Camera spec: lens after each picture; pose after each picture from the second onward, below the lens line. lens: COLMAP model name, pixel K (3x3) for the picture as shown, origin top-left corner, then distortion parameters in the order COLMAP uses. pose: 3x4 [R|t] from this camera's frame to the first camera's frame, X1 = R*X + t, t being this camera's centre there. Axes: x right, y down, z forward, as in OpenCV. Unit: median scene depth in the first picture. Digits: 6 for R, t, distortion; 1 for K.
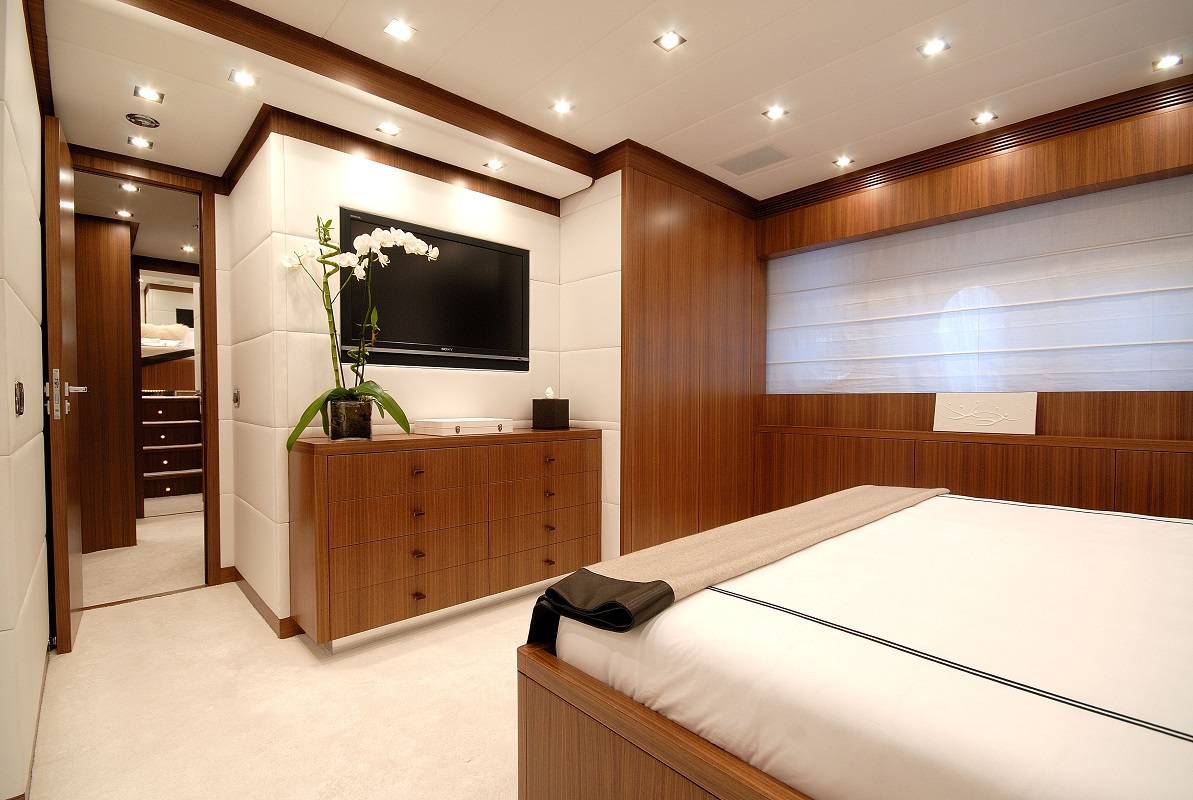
lens RADIAL K [[522.3, 0, 590.5], [0, 522.3, 407.3], [0, 0, 1]] dist [0.000485, -0.004392]
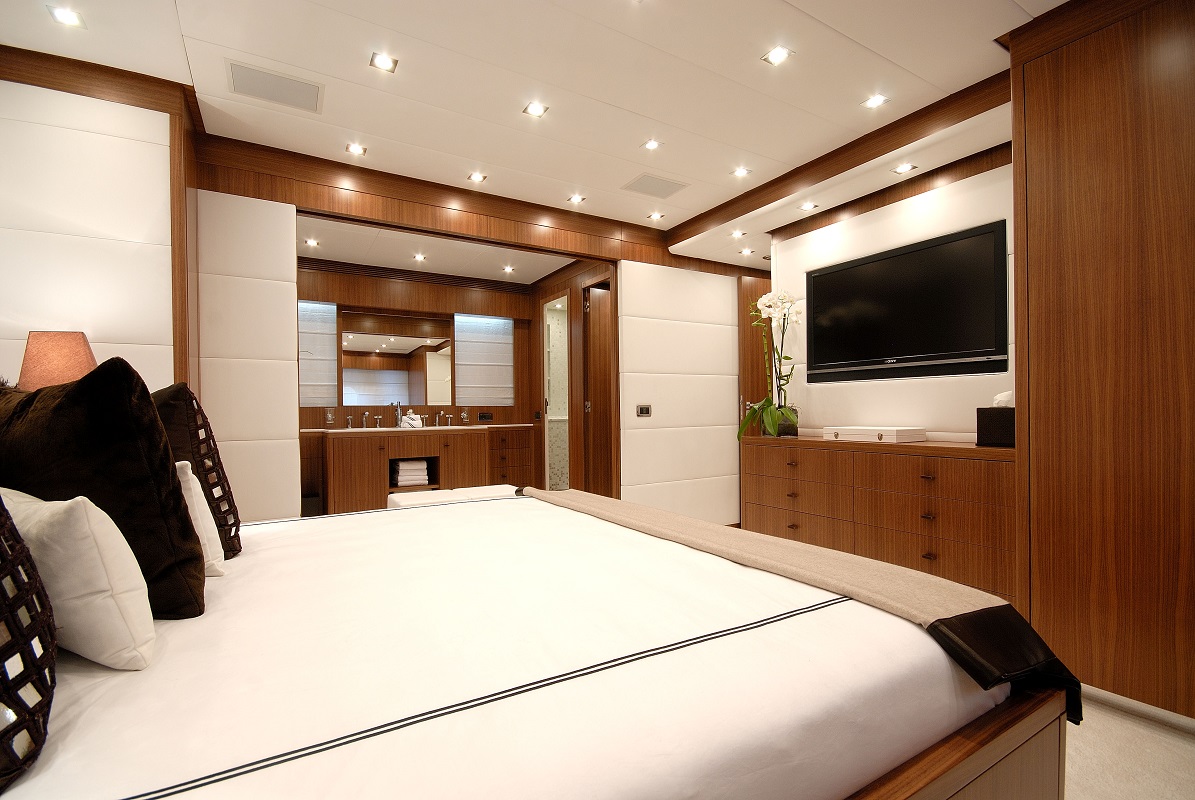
lens RADIAL K [[523.2, 0, 592.4], [0, 523.2, 424.7], [0, 0, 1]] dist [0.000485, -0.004392]
pose [[-0.182594, 0.021766, -0.982948, 0.877968], [-0.012877, 0.999616, 0.024527, -0.001686], [0.983104, 0.017136, -0.182243, 0.608548]]
